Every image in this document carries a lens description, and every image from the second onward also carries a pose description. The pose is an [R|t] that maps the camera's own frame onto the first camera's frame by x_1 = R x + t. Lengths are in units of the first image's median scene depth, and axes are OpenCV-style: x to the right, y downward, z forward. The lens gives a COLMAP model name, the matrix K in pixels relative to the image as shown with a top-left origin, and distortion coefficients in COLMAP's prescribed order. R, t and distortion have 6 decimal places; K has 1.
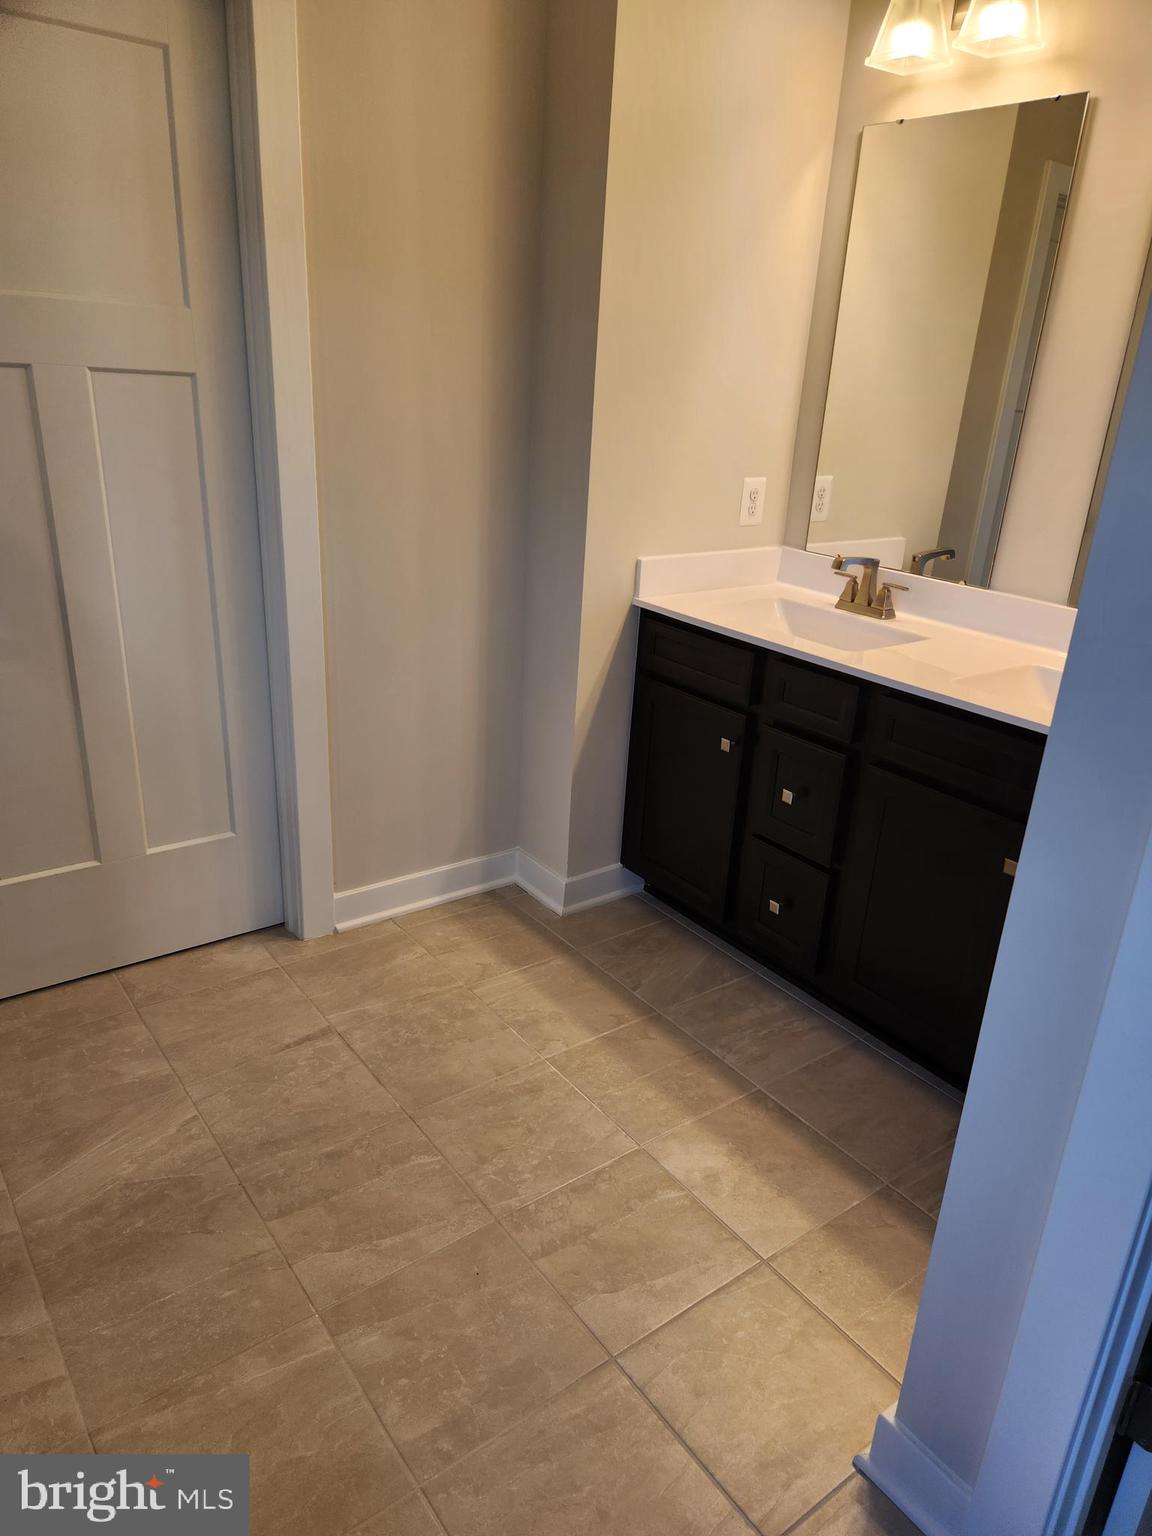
lens RADIAL K [[1032.5, 0, 575.2], [0, 1032.5, 780.9], [0, 0, 1]] dist [0.076018, -0.062687]
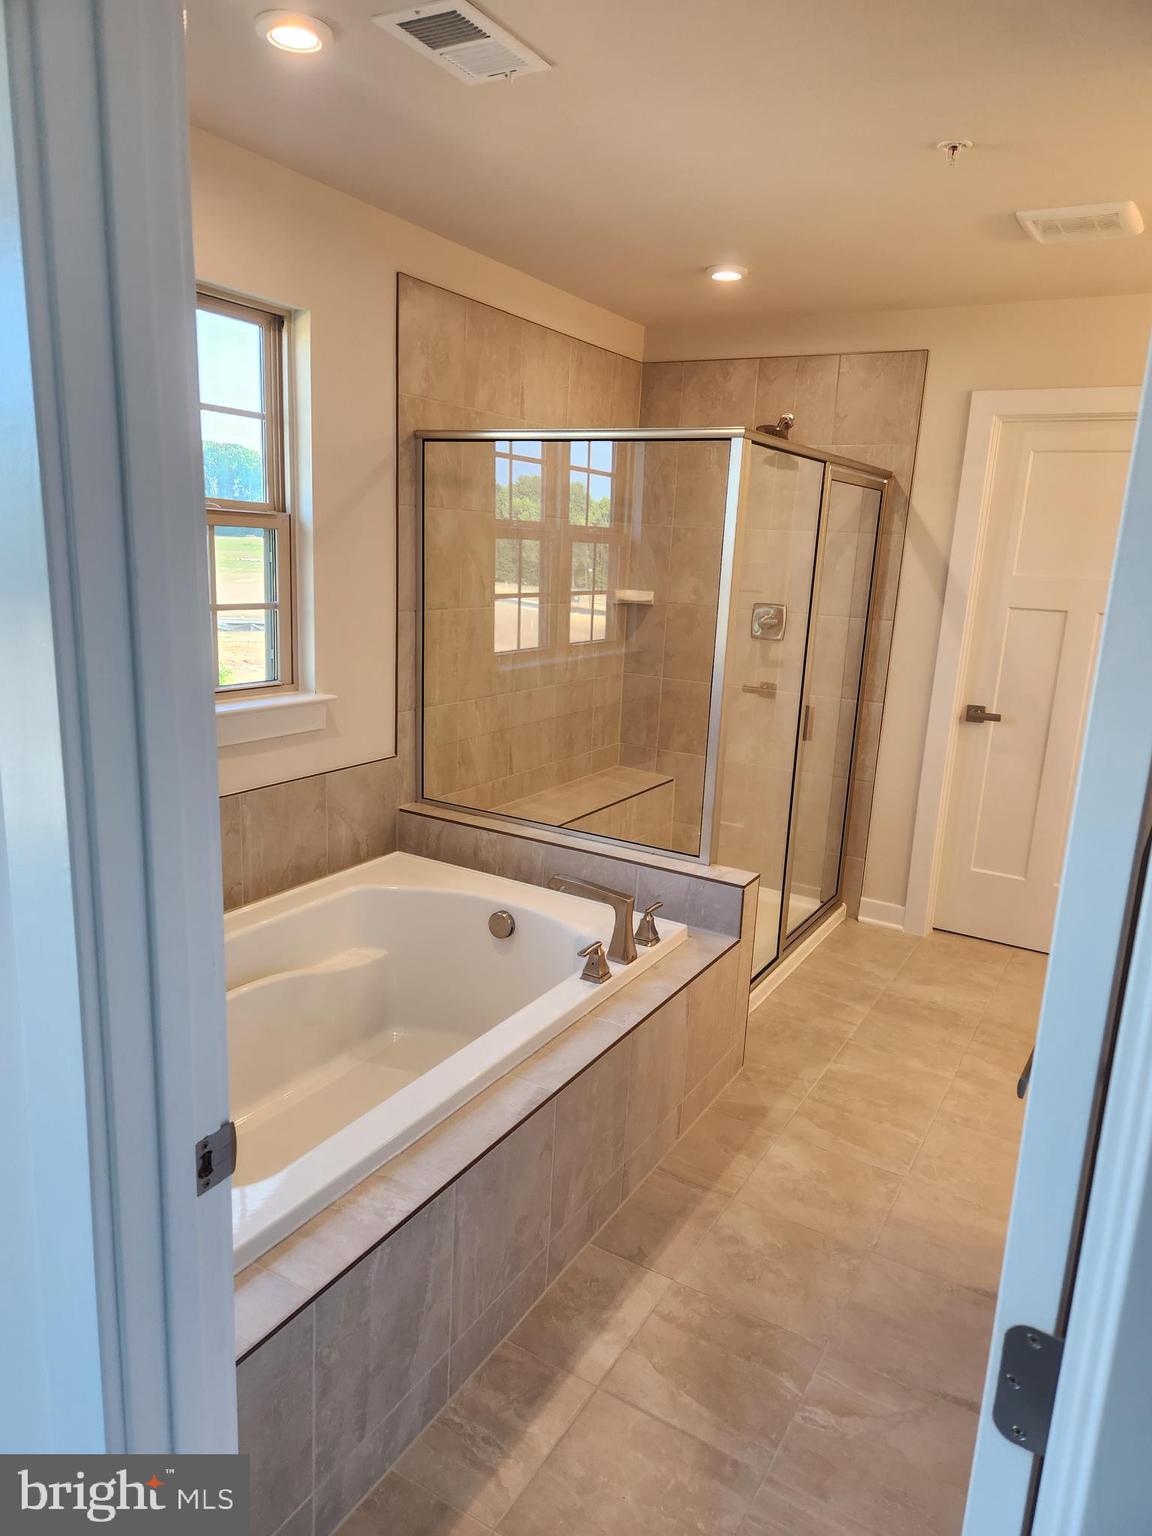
lens RADIAL K [[1032.5, 0, 575.2], [0, 1032.5, 780.9], [0, 0, 1]] dist [0.076018, -0.062687]
pose [[0.376845, 0.185663, -0.907478, 1.042787], [-0.374514, 0.926596, 0.034051, 0.191719], [0.847188, 0.327031, 0.418717, -0.534749]]
